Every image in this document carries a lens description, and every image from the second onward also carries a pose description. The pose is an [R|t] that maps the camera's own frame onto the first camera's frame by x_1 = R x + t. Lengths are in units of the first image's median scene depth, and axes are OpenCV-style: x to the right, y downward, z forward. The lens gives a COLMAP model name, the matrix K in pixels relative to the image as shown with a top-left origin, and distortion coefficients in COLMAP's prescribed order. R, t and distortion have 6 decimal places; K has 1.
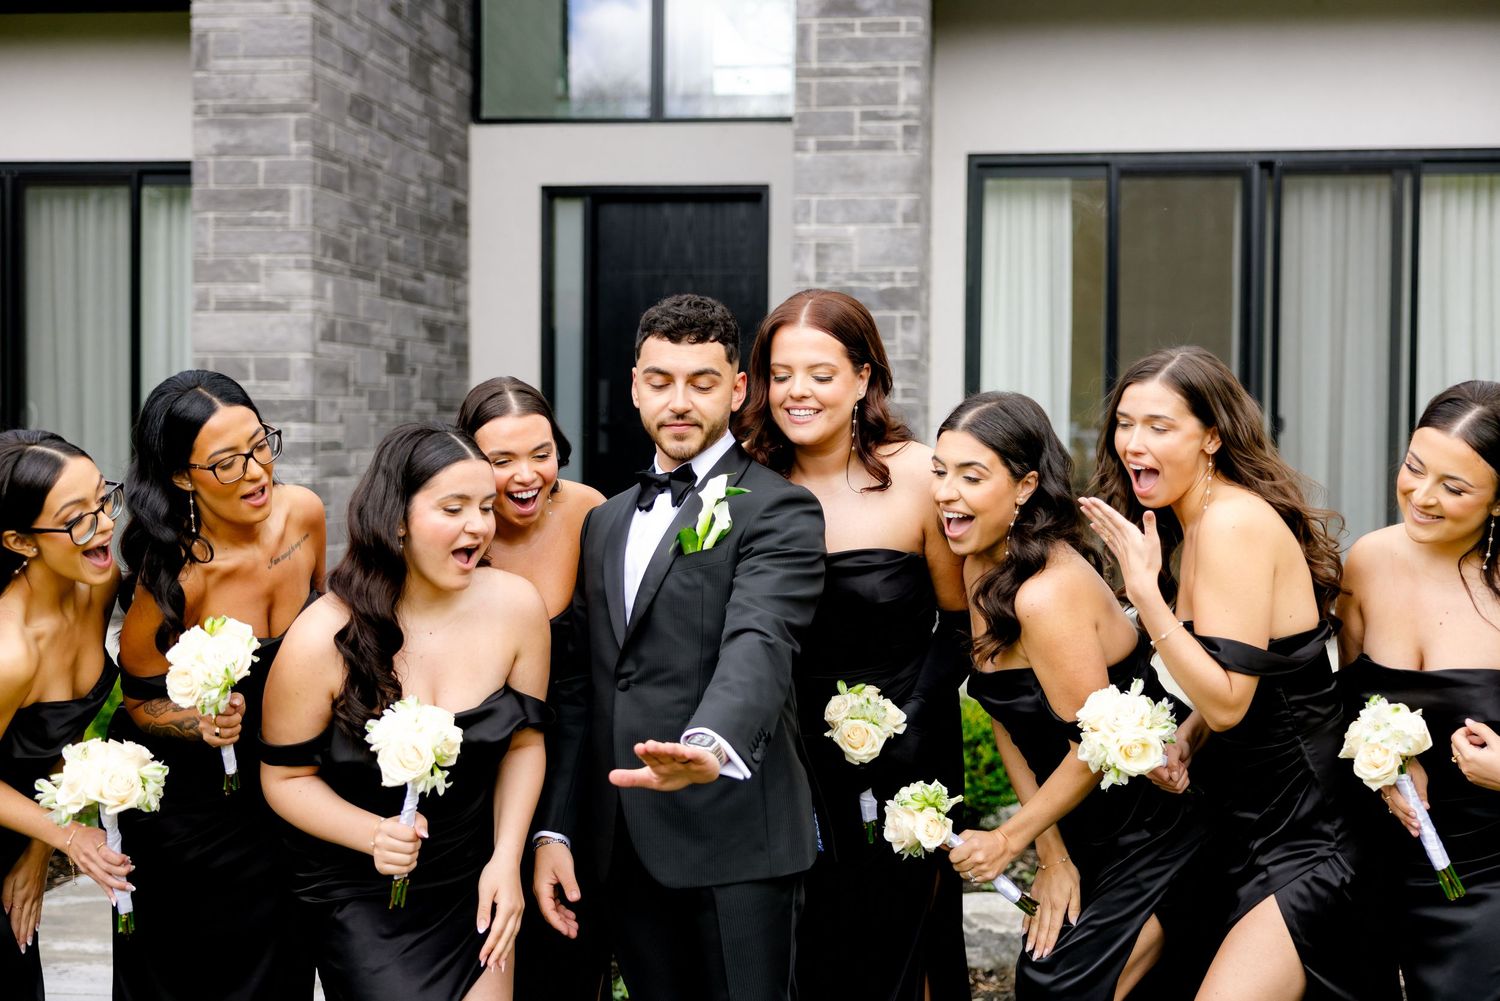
lens RADIAL K [[2115.9, 0, 734.6], [0, 2115.9, 504.2], [0, 0, 1]] dist [0.024427, 0.028893]
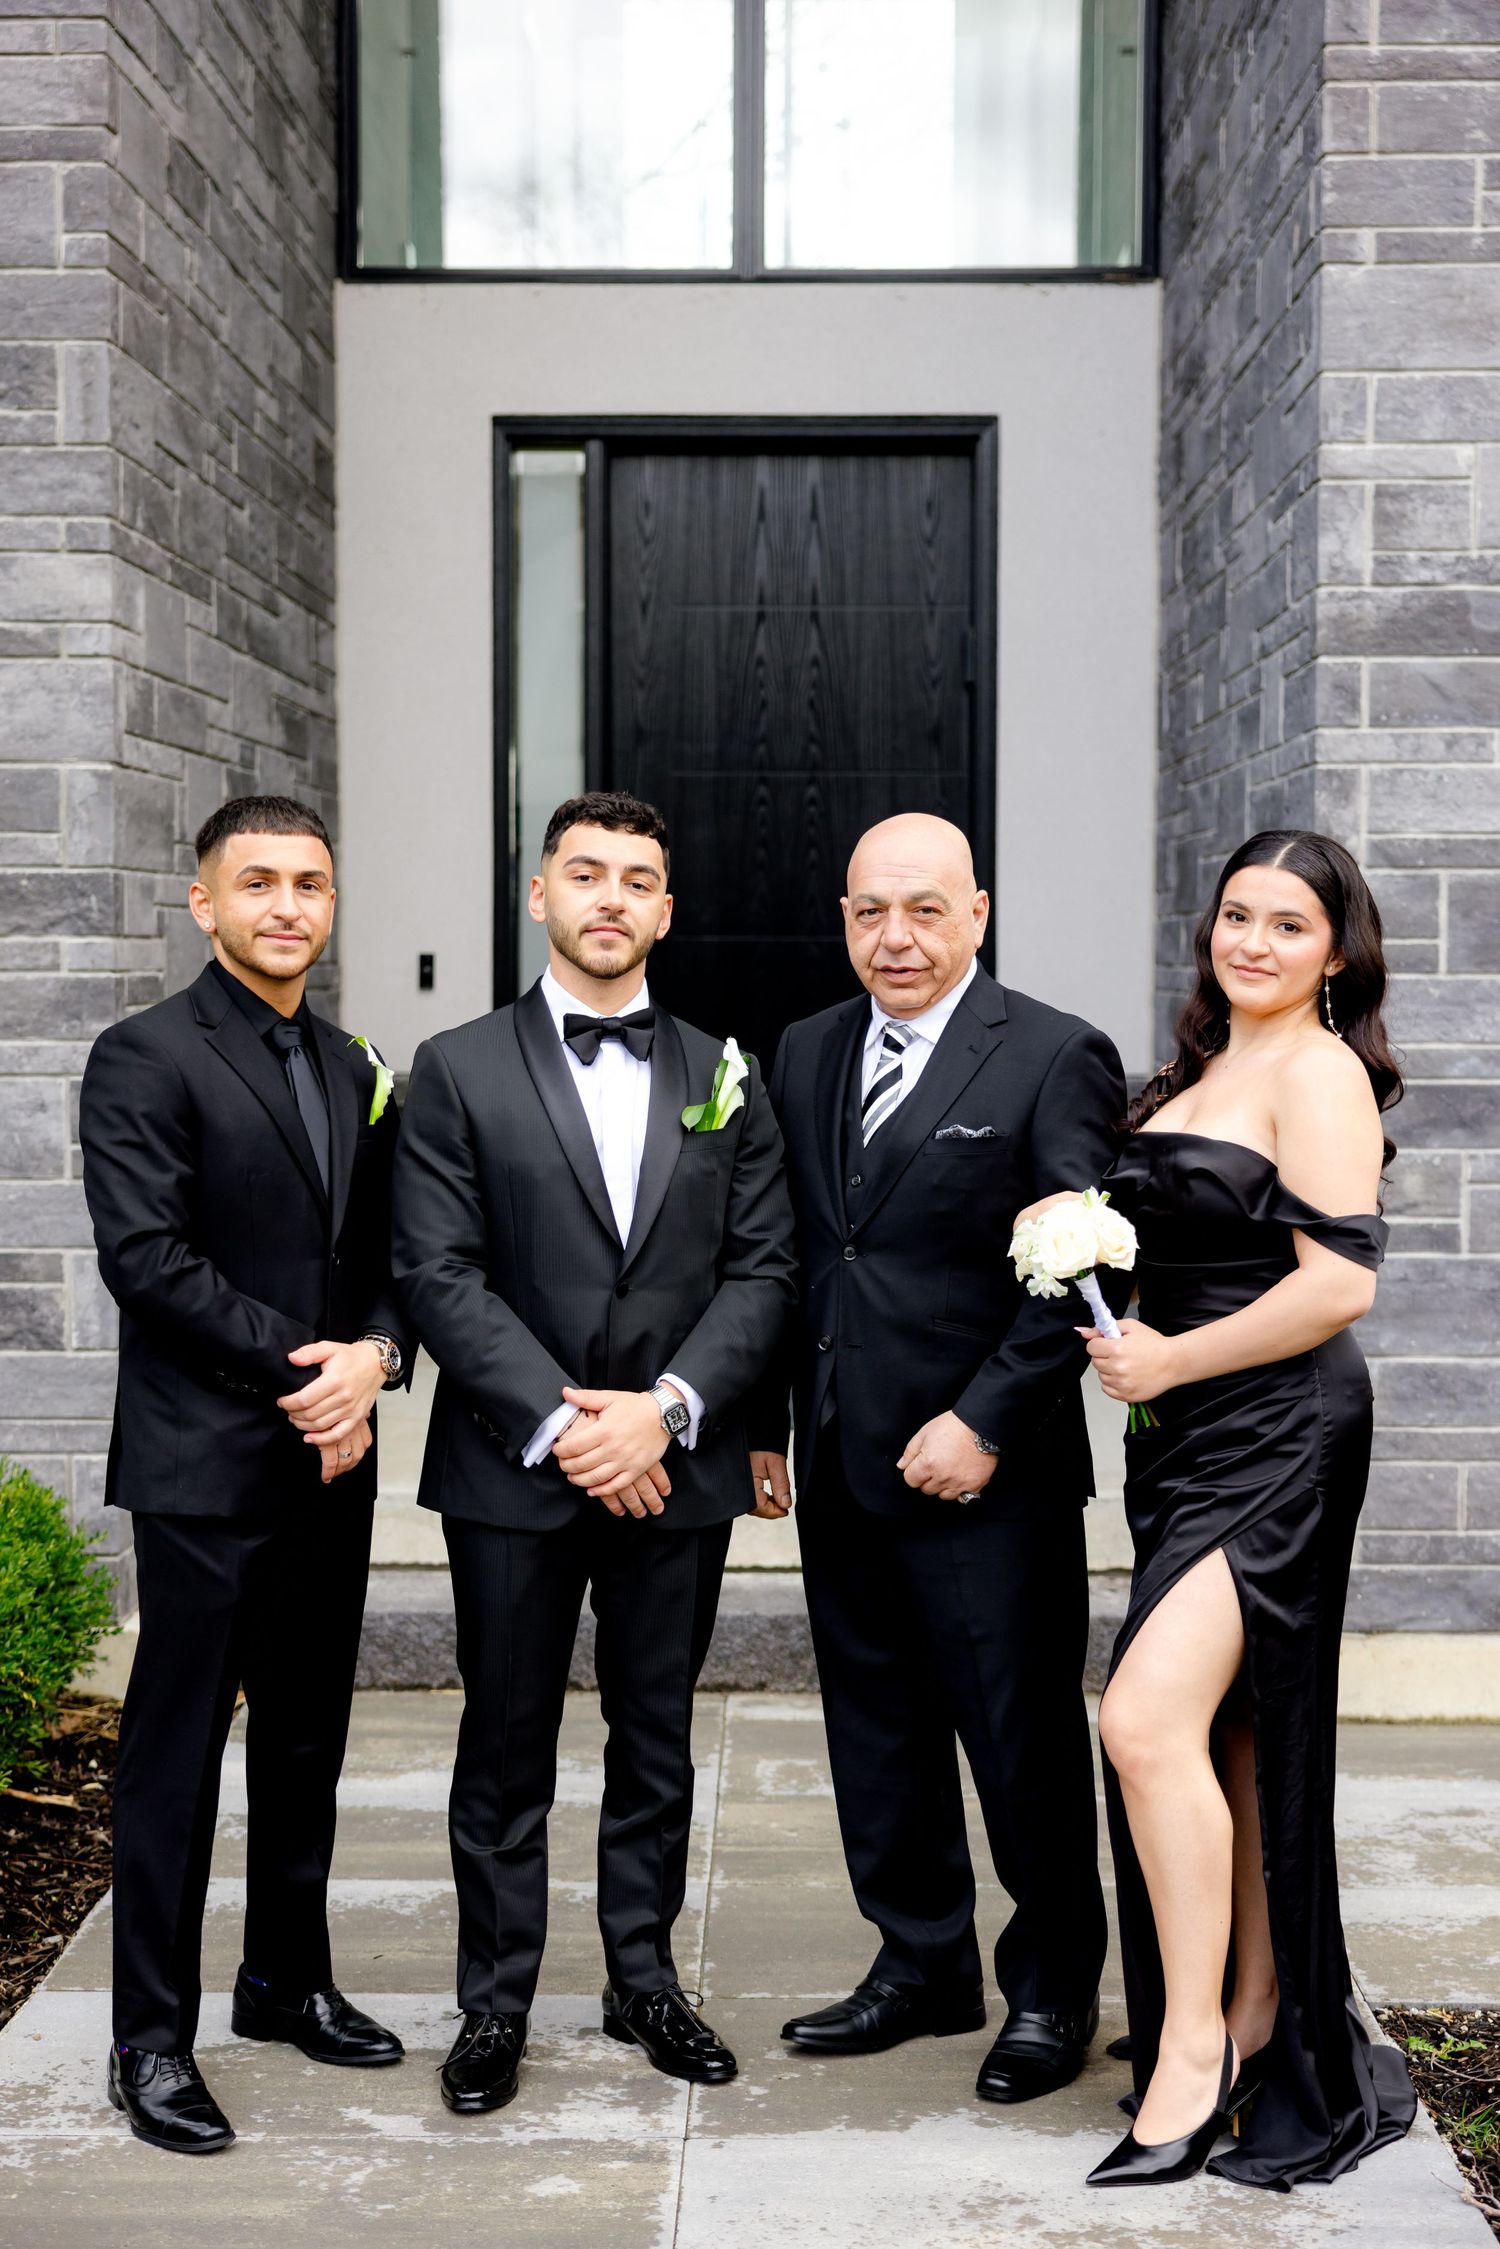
lens RADIAL K [[3333.2, 0, 737.1], [0, 3333.2, 1129.4], [0, 0, 1]] dist [0.026708, 0.027064]
pose [[0.994873, -0.010527, 0.100579, -0.143541], [0.008865, 0.999817, 0.016959, -0.010618], [-0.100740, -0.015980, 0.994784, 0.348445]]
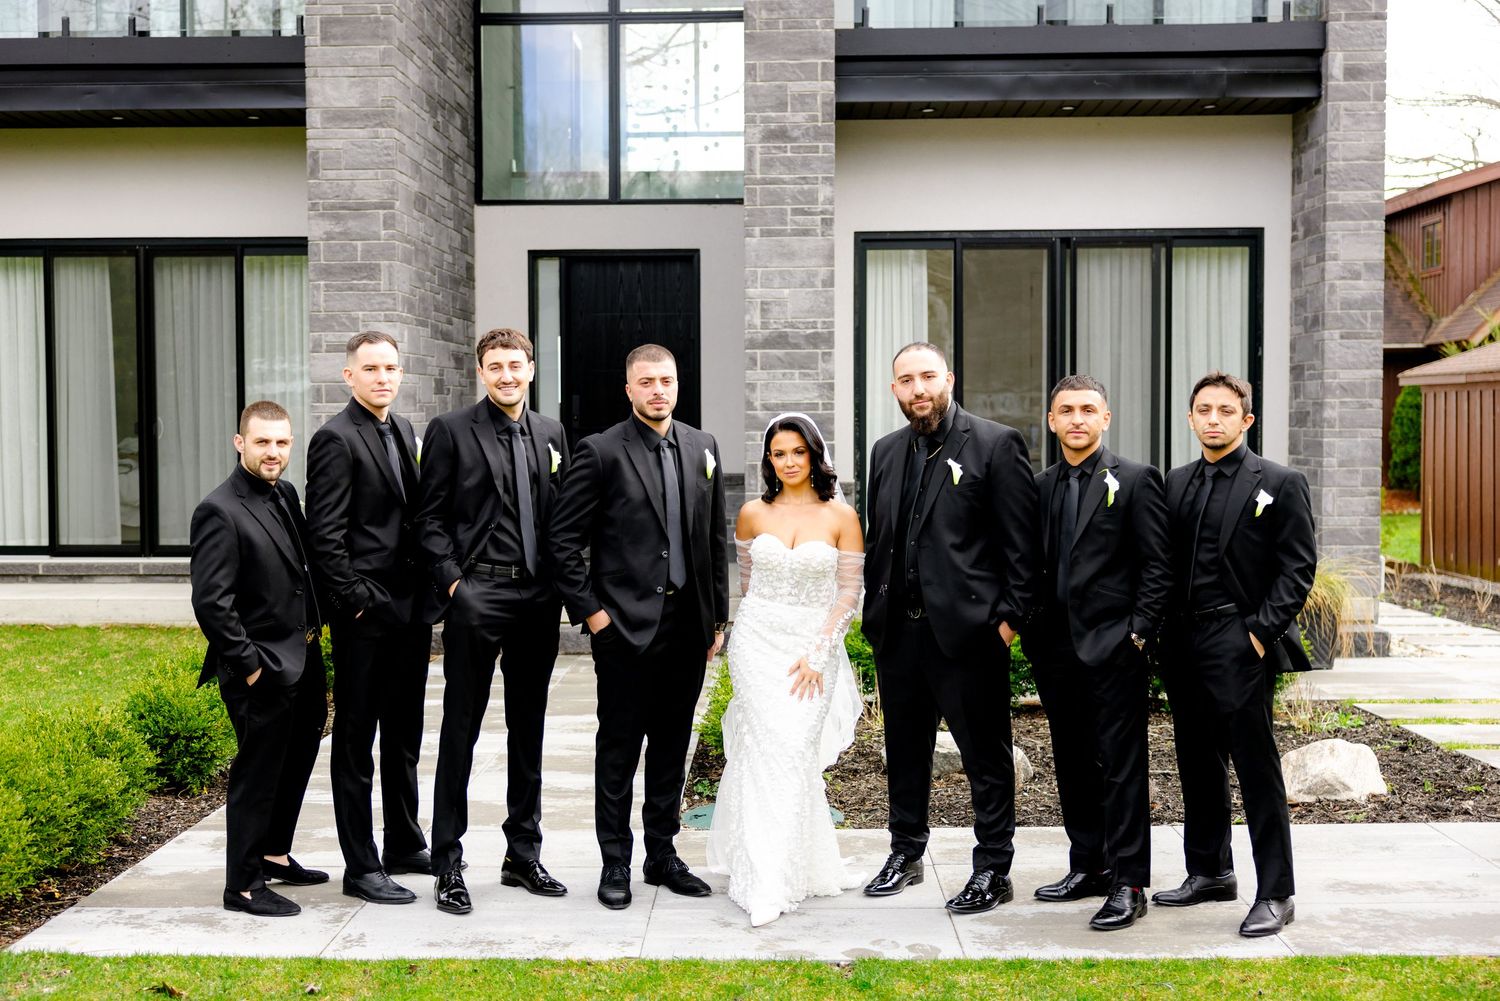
lens RADIAL K [[1814.0, 0, 707.4], [0, 1814.0, 508.9], [0, 0, 1]] dist [0.007434, -0.000530]
pose [[0.996743, -0.015411, 0.079156, -0.091055], [0.014256, 0.999784, 0.015142, -0.002975], [-0.079372, -0.013964, 0.996747, -0.200752]]
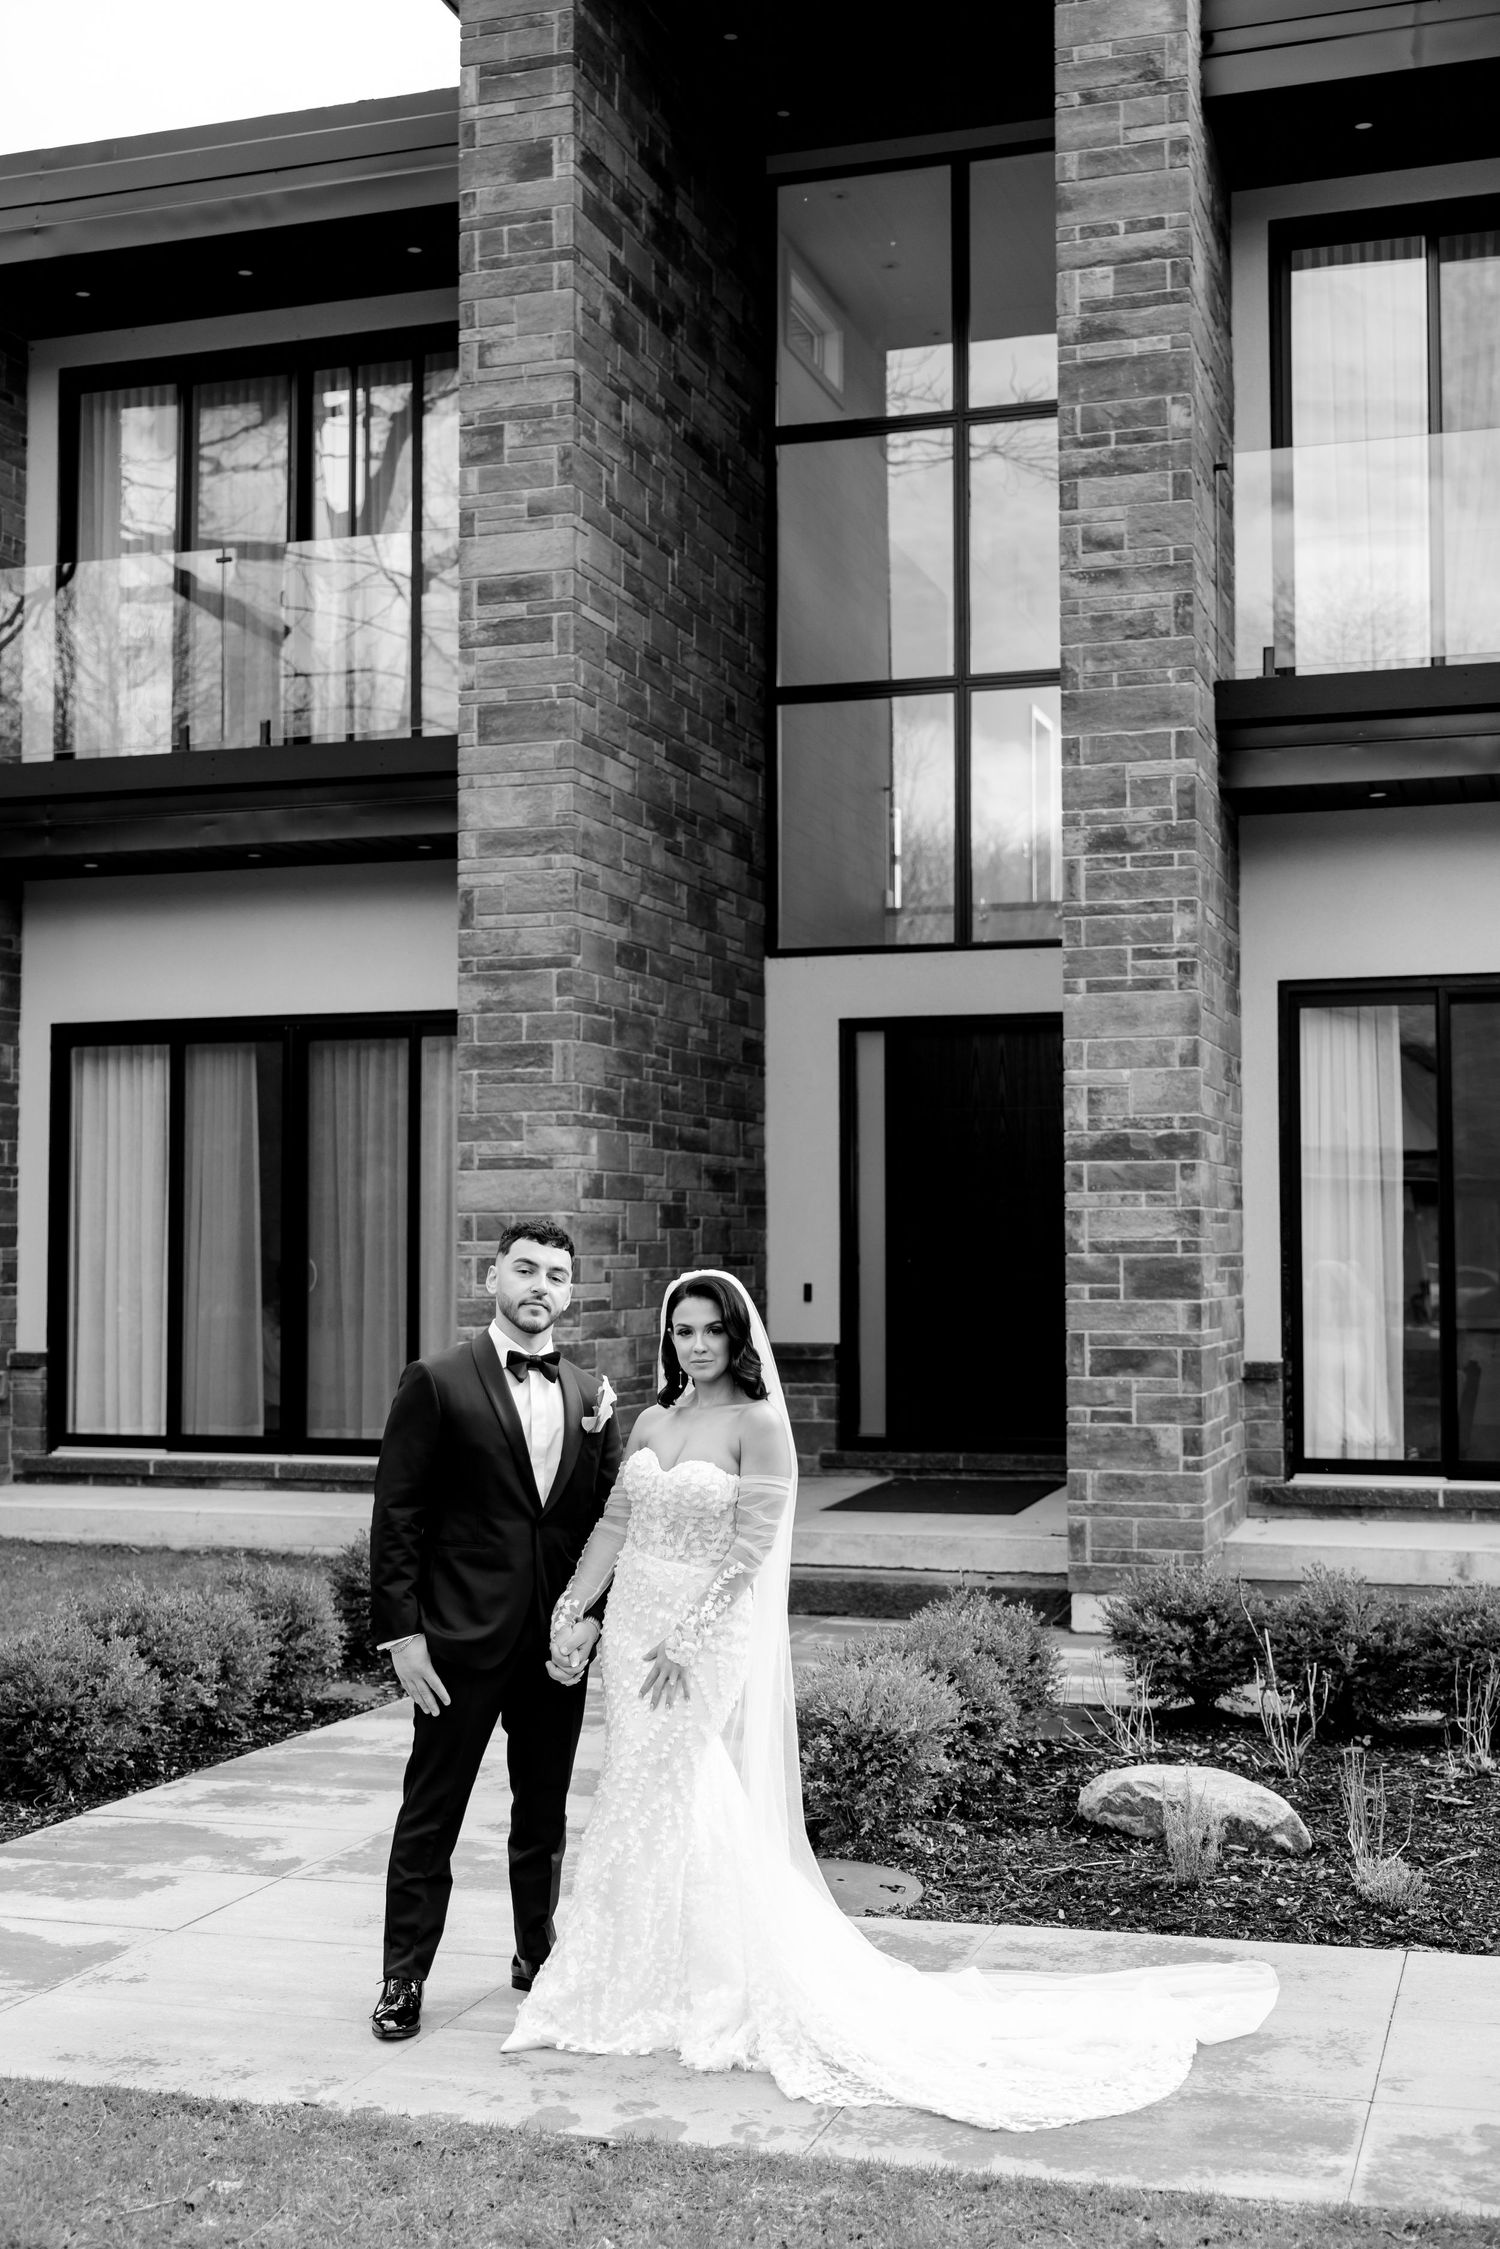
lens RADIAL K [[2603.9, 0, 724.8], [0, 2603.9, 1148.2], [0, 0, 1]] dist [-0.009861, 0.051920]
pose [[0.982055, -0.017534, -0.187777, 0.091871], [0.002794, 0.996912, -0.078475, -0.005933], [0.188573, 0.076542, 0.979072, -0.156363]]
